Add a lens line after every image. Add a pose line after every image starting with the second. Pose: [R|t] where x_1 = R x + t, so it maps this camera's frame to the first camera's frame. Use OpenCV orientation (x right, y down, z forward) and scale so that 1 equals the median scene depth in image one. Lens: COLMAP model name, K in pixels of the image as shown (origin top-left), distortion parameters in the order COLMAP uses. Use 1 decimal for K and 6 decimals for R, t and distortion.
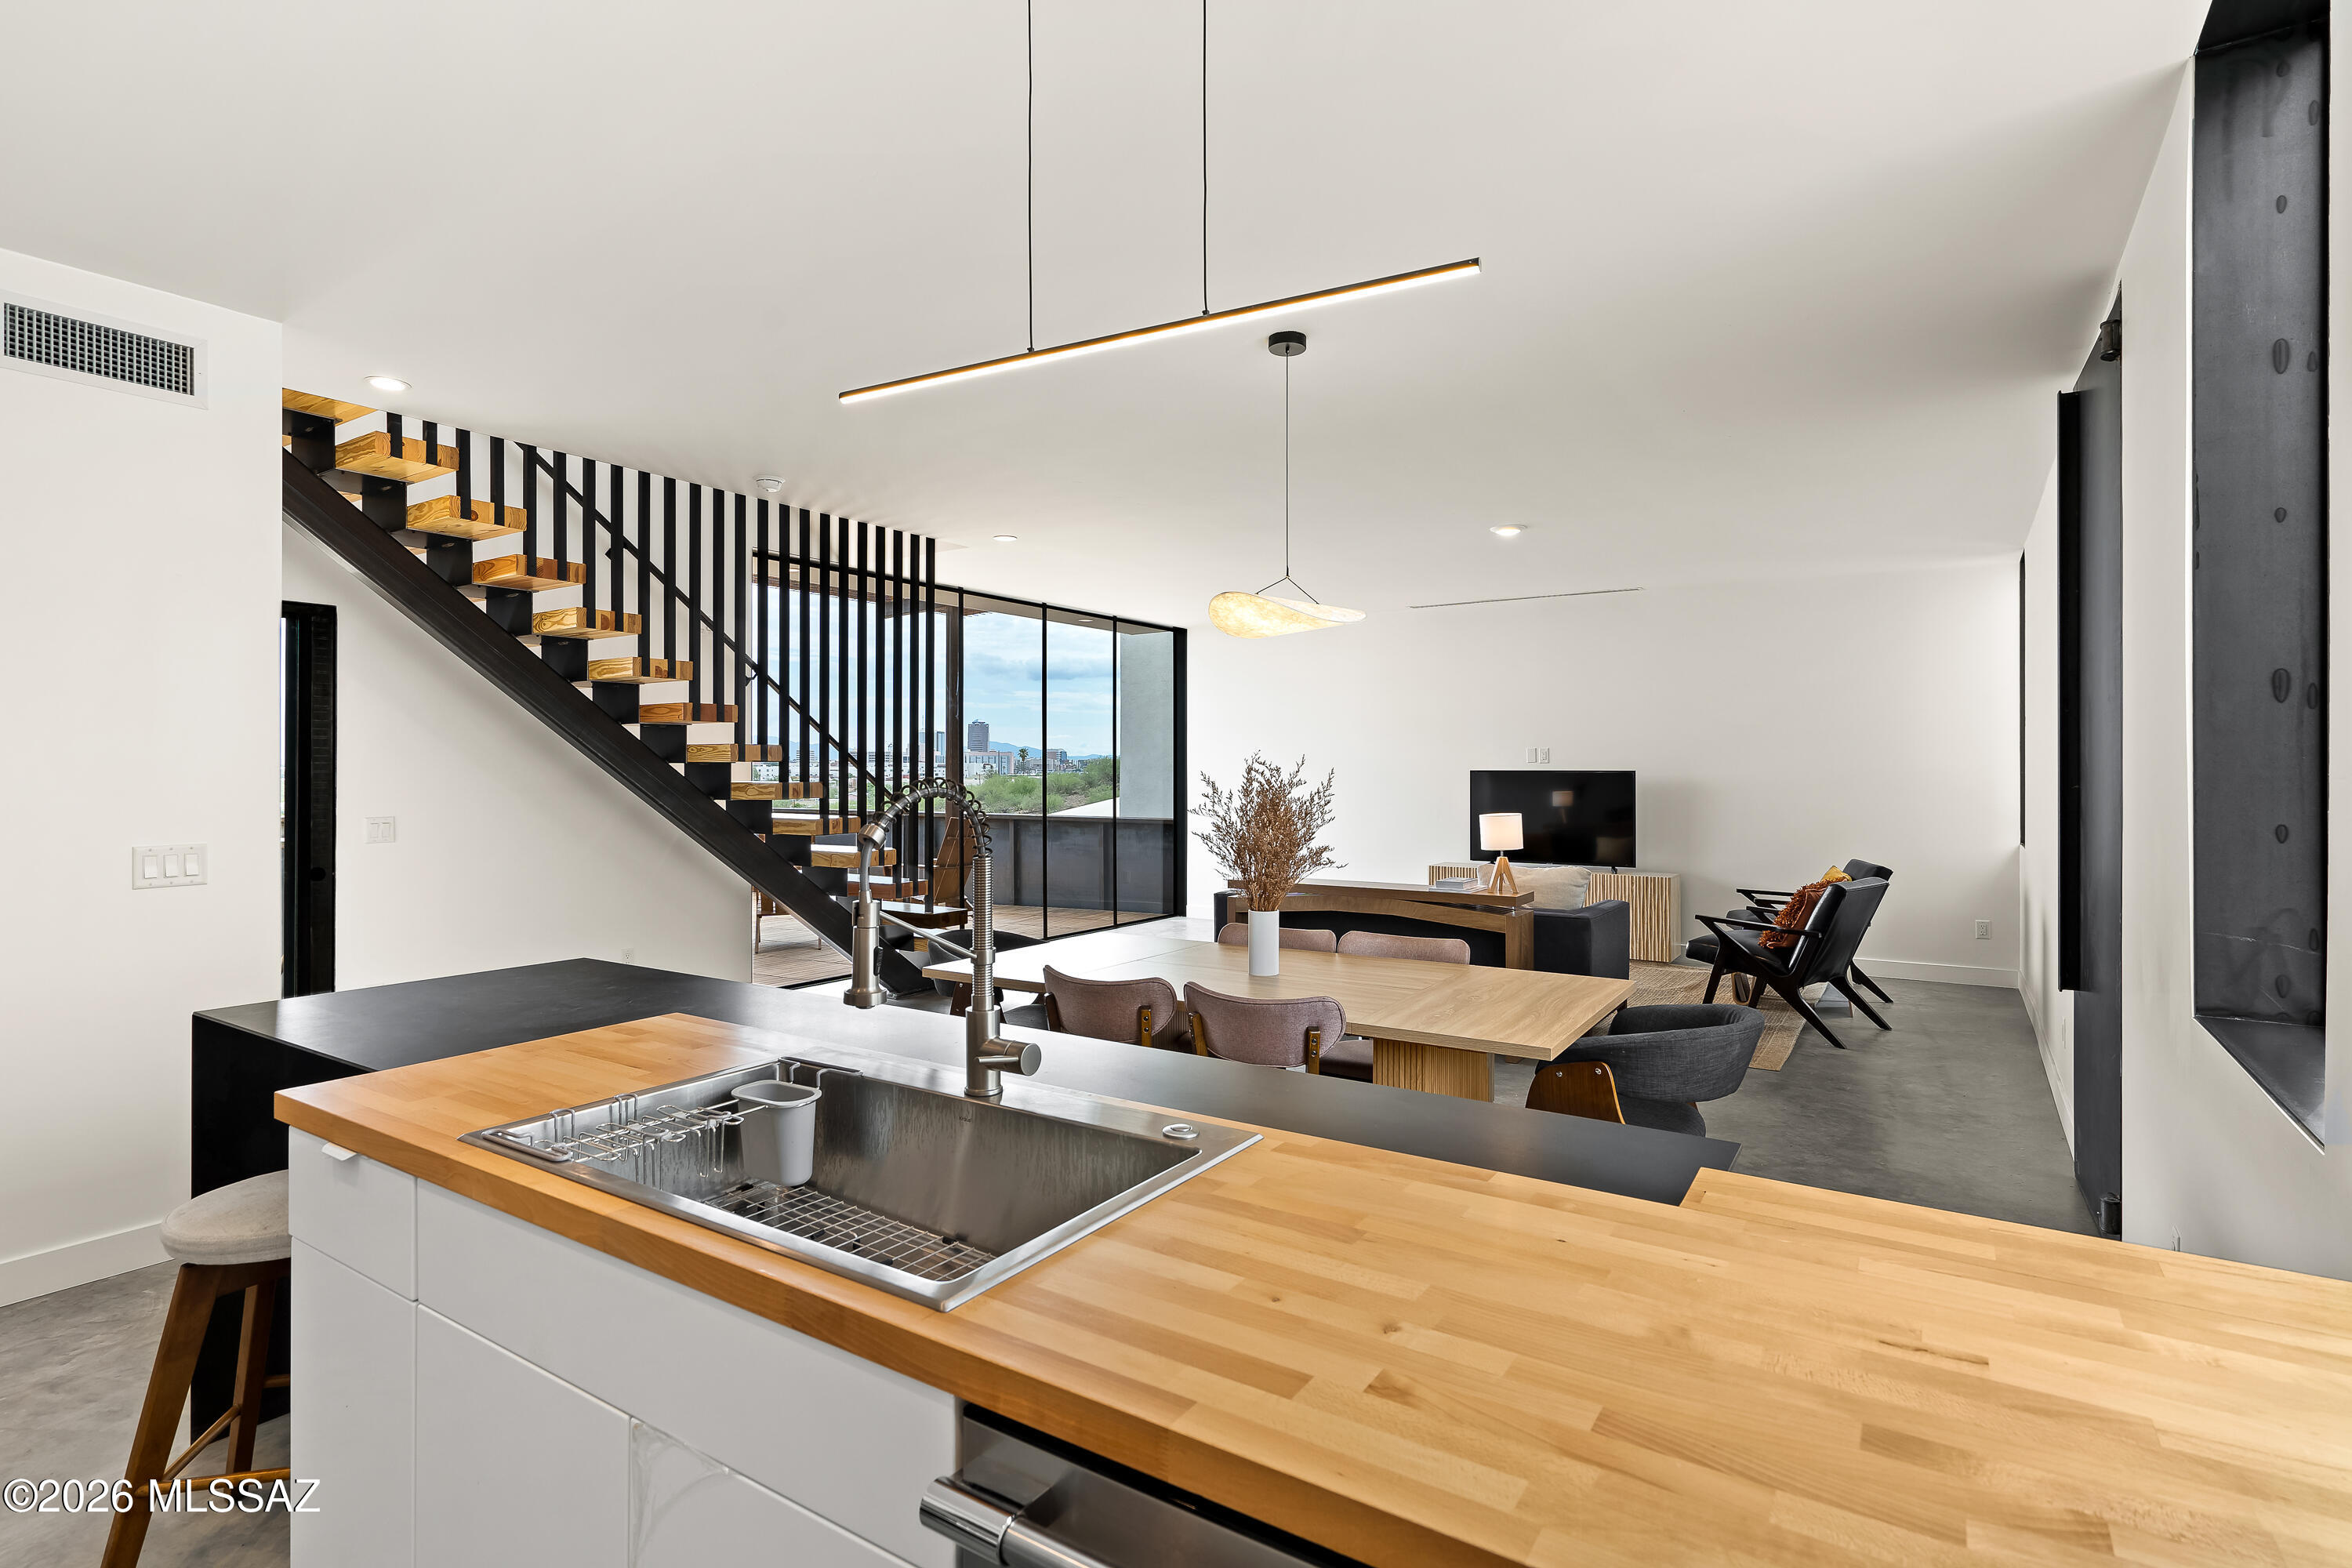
lens RADIAL K [[1190.8, 0, 1179.7], [0, 1190.8, 764.7], [0, 0, 1]] dist [-0.004760, 0.000238]
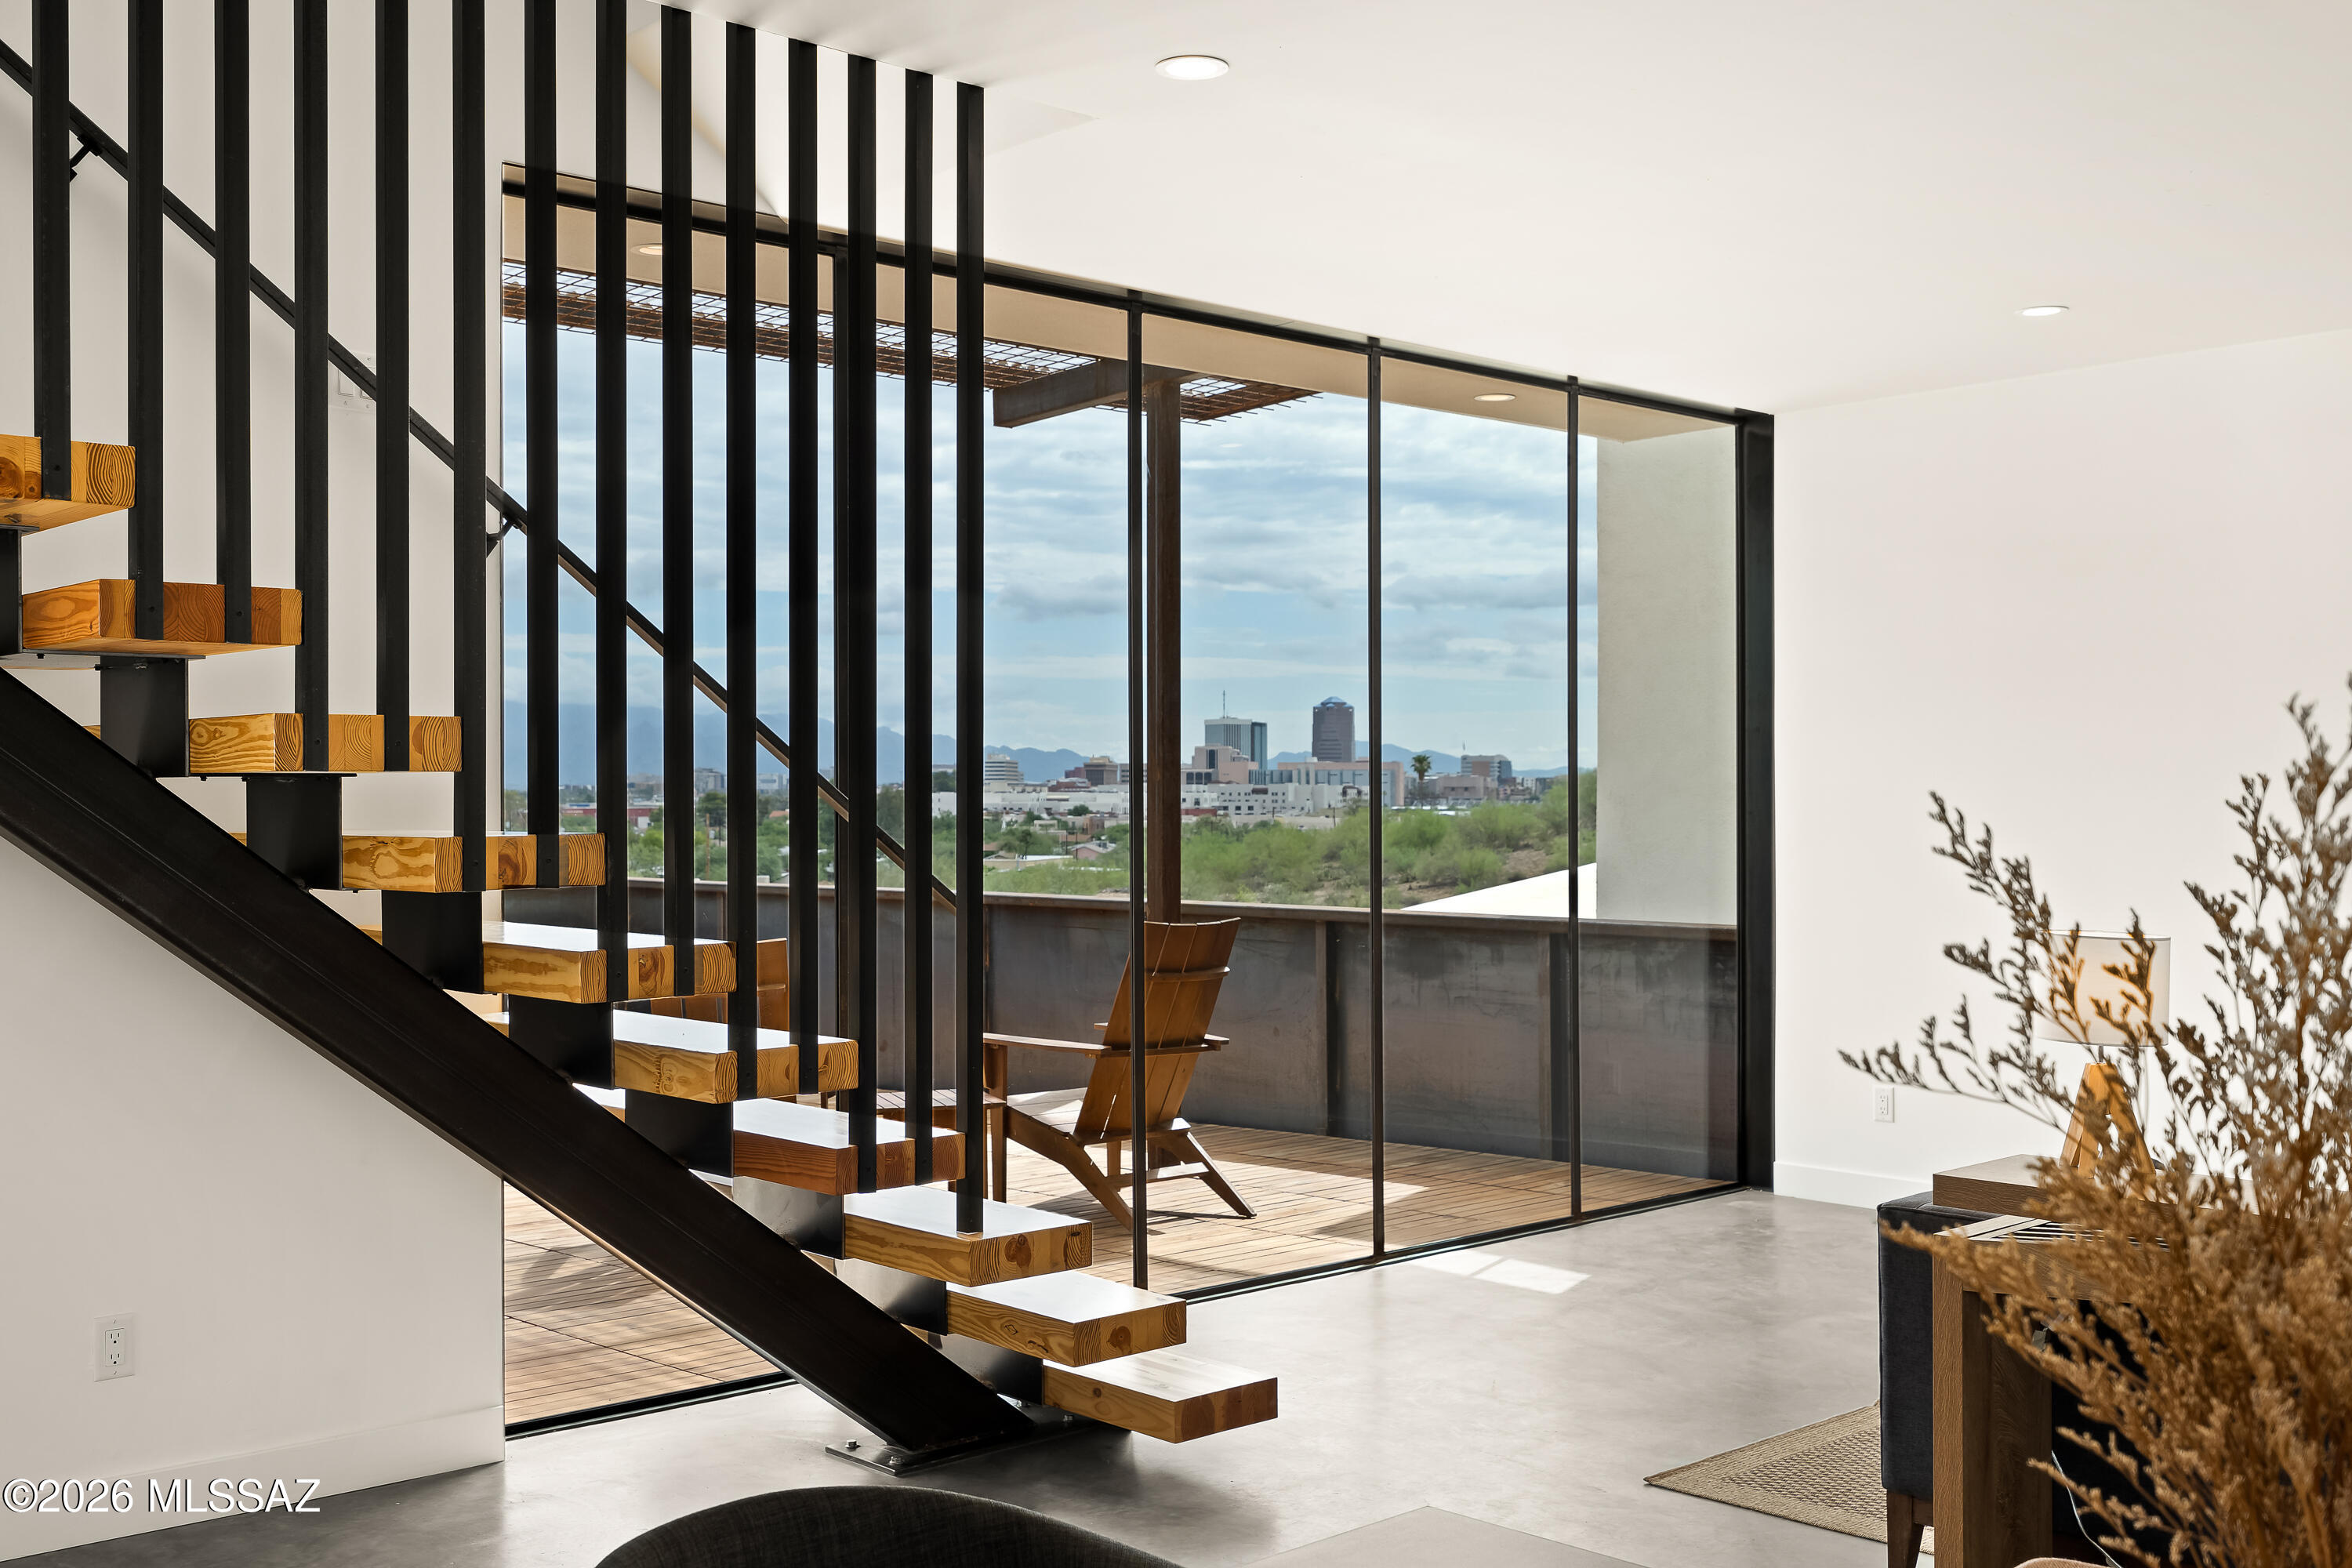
lens RADIAL K [[2302.8, 0, 1177.3], [0, 2302.8, 791.4], [0, 0, 1]] dist [0.034239, 0.000000]
pose [[0.970640, -0.001883, -0.240529, -0.001476], [0.002227, 0.999997, 0.001158, 0.001866], [0.240526, -0.001659, 0.970641, 0.258332]]
